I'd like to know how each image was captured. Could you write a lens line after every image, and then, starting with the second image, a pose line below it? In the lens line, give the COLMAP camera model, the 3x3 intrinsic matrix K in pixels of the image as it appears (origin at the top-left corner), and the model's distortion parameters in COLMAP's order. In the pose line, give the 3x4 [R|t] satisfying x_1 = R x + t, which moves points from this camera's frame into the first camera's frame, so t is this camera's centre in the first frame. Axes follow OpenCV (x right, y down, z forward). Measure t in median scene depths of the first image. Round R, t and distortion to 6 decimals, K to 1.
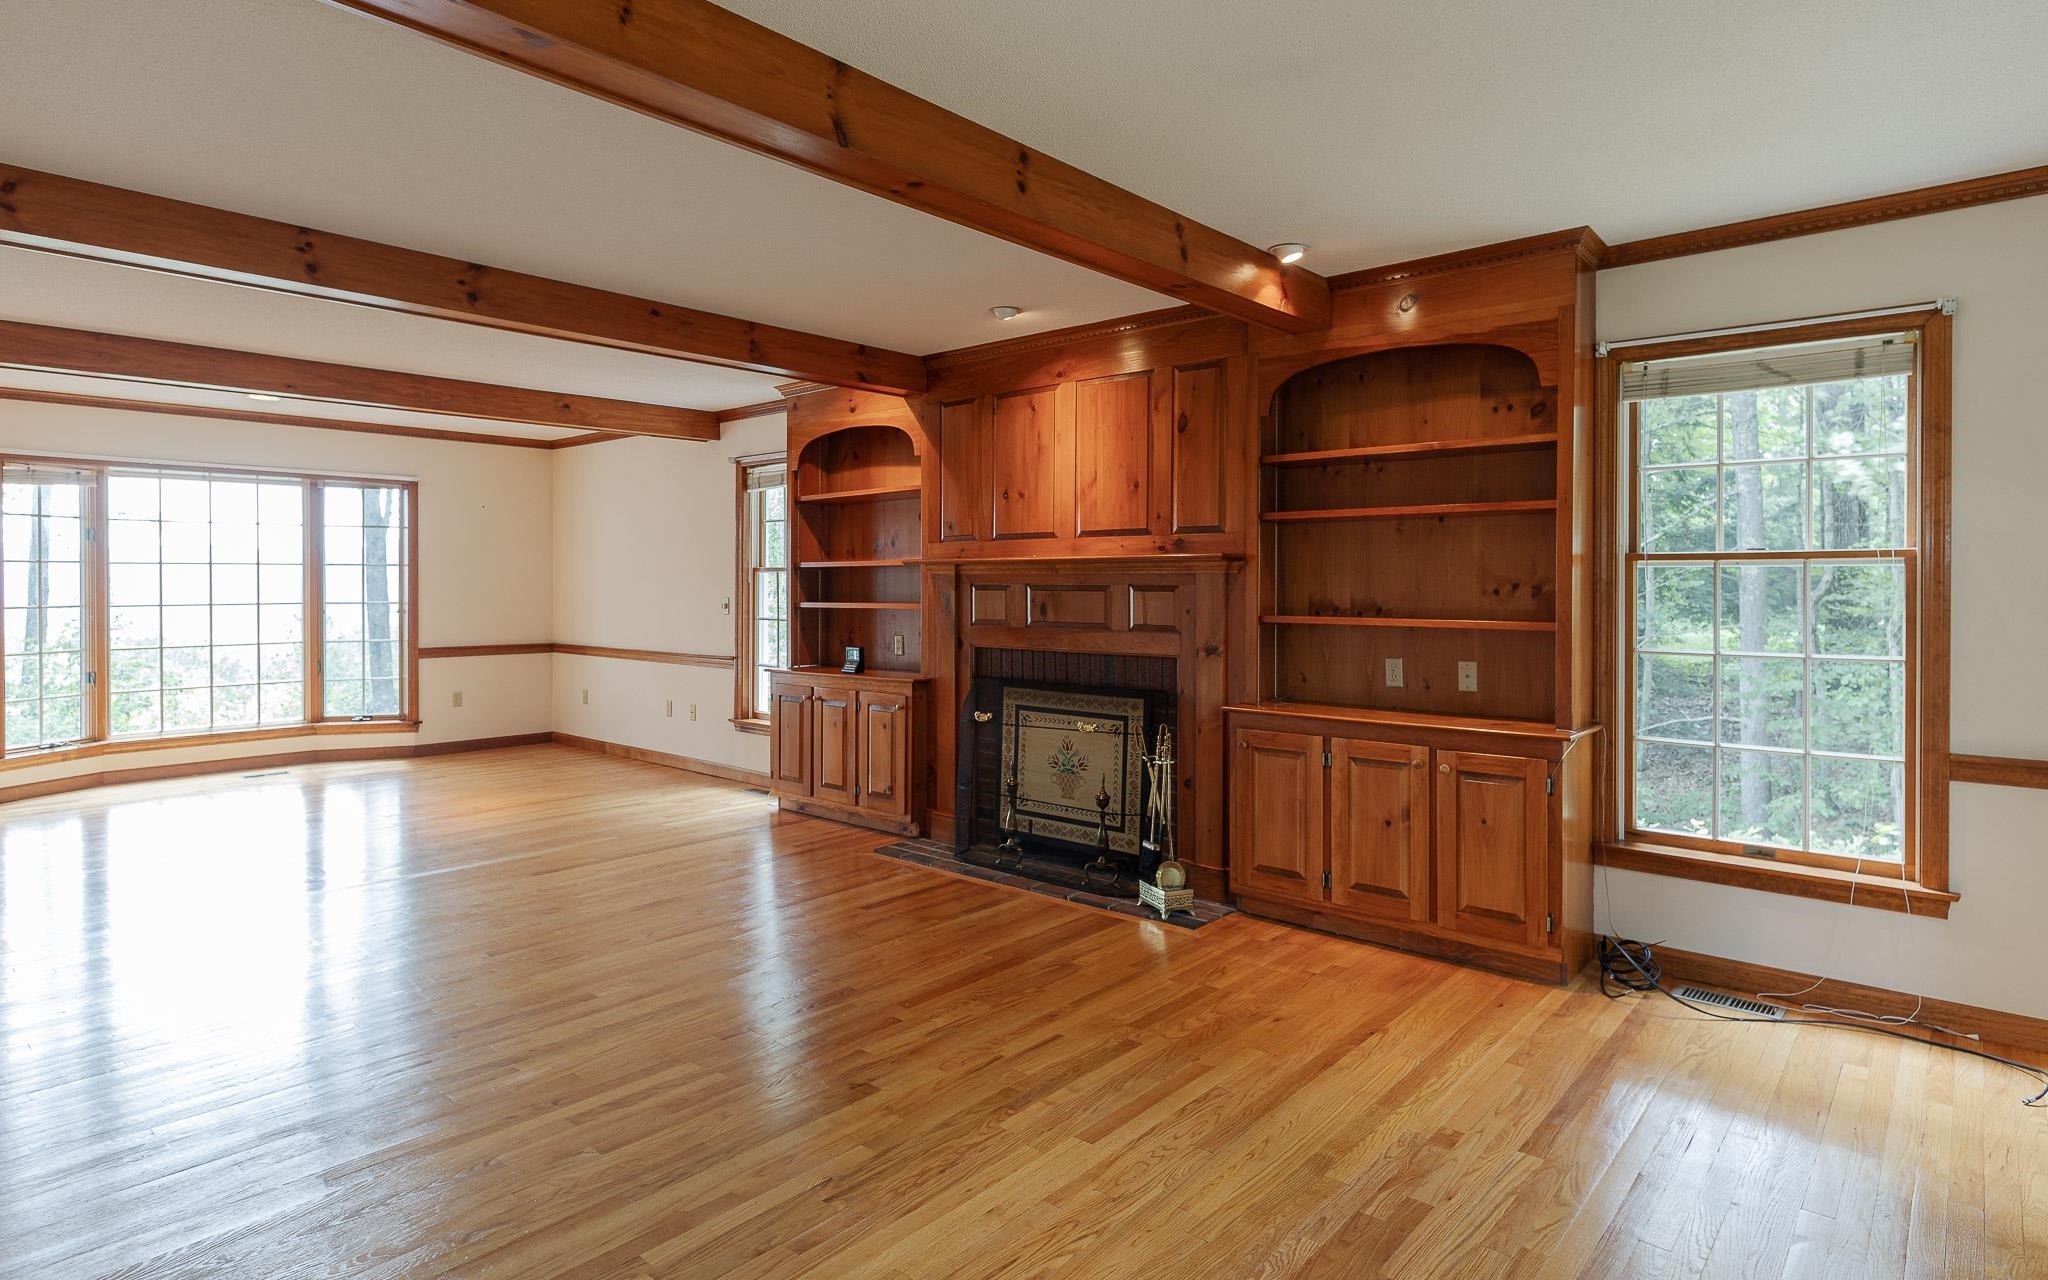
lens RADIAL K [[1091.8, 0, 962.1], [0, 1091.8, 586.1], [0, 0, 1]] dist [0.000446, 0.000164]
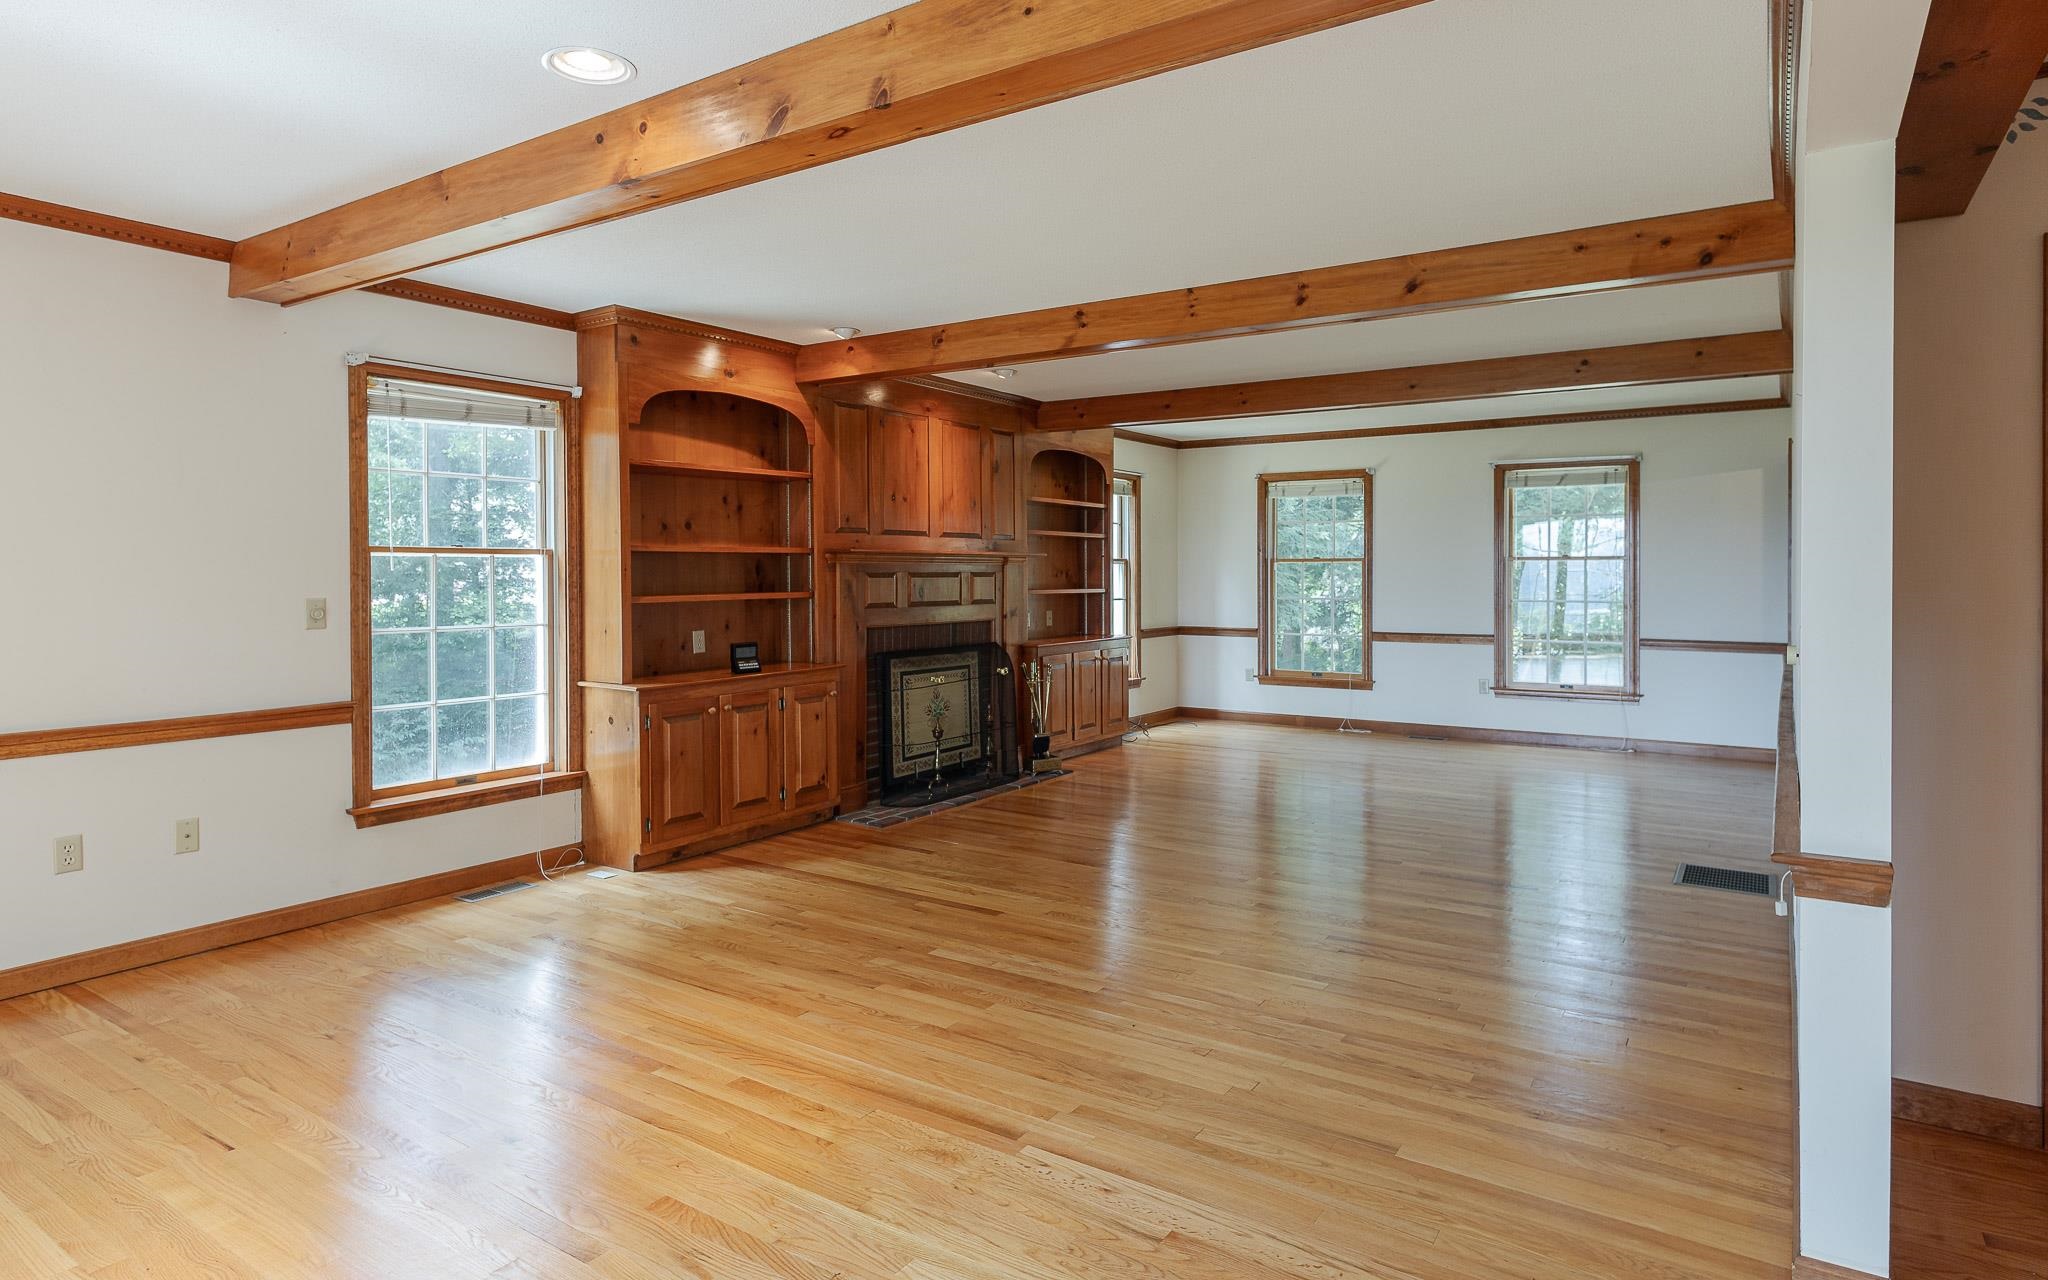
lens RADIAL K [[1143.1, 0, 986.2], [0, 1143.1, 582.6], [0, 0, 1]] dist [0.001405, 0.000290]
pose [[-0.135945, -0.009046, 0.990675, -1.348074], [0.005087, 0.999939, 0.009829, -0.002425], [-0.990703, 0.006376, -0.135891, 1.196379]]
